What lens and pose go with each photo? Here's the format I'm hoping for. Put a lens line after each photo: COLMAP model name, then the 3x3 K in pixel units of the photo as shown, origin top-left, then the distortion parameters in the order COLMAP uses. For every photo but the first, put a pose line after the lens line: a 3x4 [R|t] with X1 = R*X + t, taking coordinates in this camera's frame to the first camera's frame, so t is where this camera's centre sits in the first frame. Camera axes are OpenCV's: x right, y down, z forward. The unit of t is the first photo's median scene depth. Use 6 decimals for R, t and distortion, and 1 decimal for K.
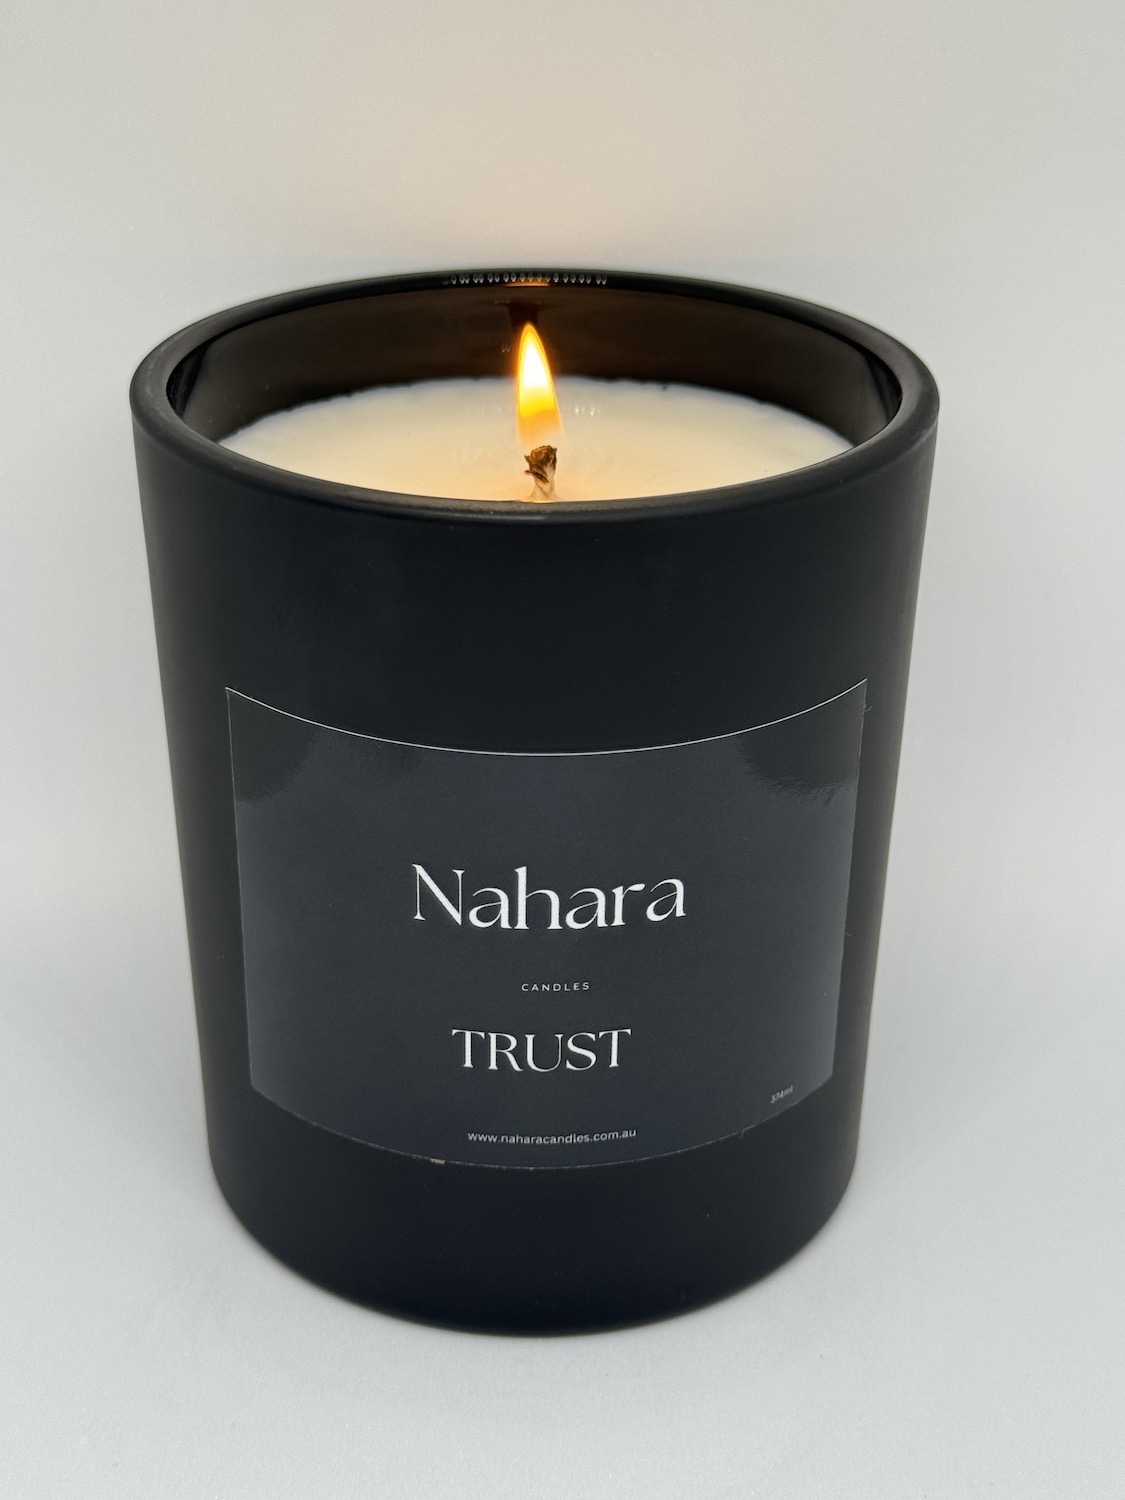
lens RADIAL K [[2195.2, 0, 553.1], [0, 2195.2, 718.6], [0, 0, 1]] dist [0.076779, 0.000000]
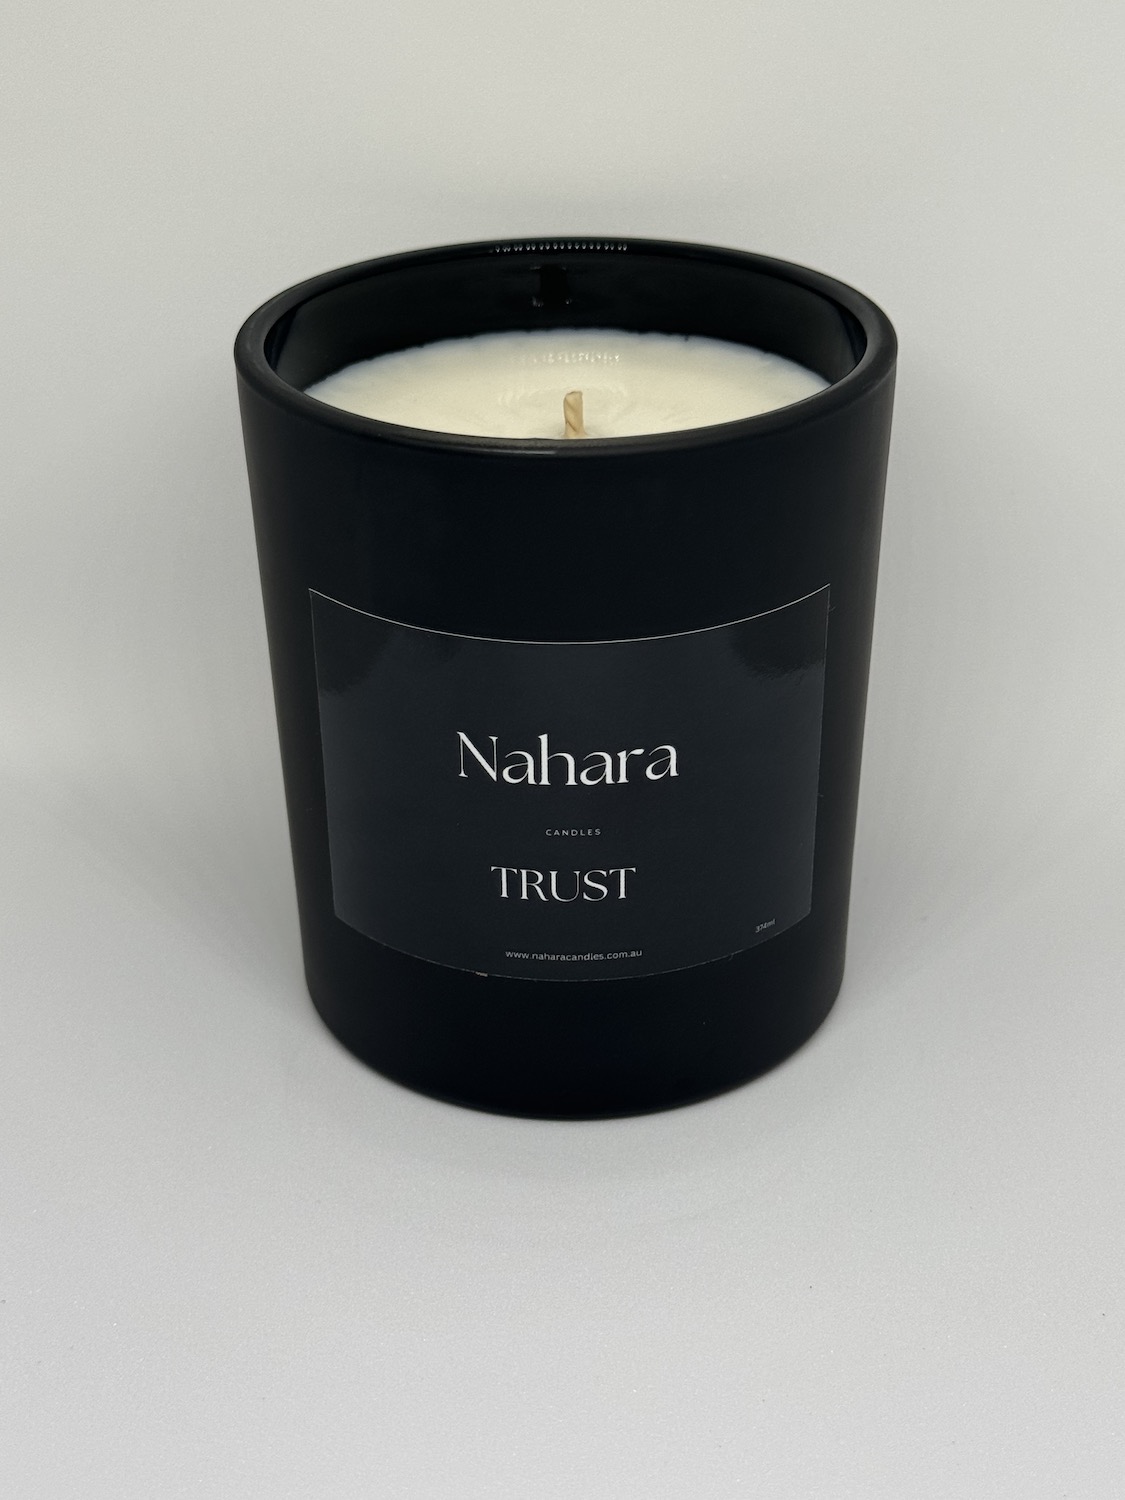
lens RADIAL K [[2195.2, 0, 564.7], [0, 2195.2, 746.6], [0, 0, 1]] dist [0.076779, 0.000000]
pose [[0.998311, 0.005168, -0.057862, 0.065403], [-0.002568, 0.998987, 0.044934, 0.017472], [0.058036, -0.044709, 0.997313, -0.226475]]
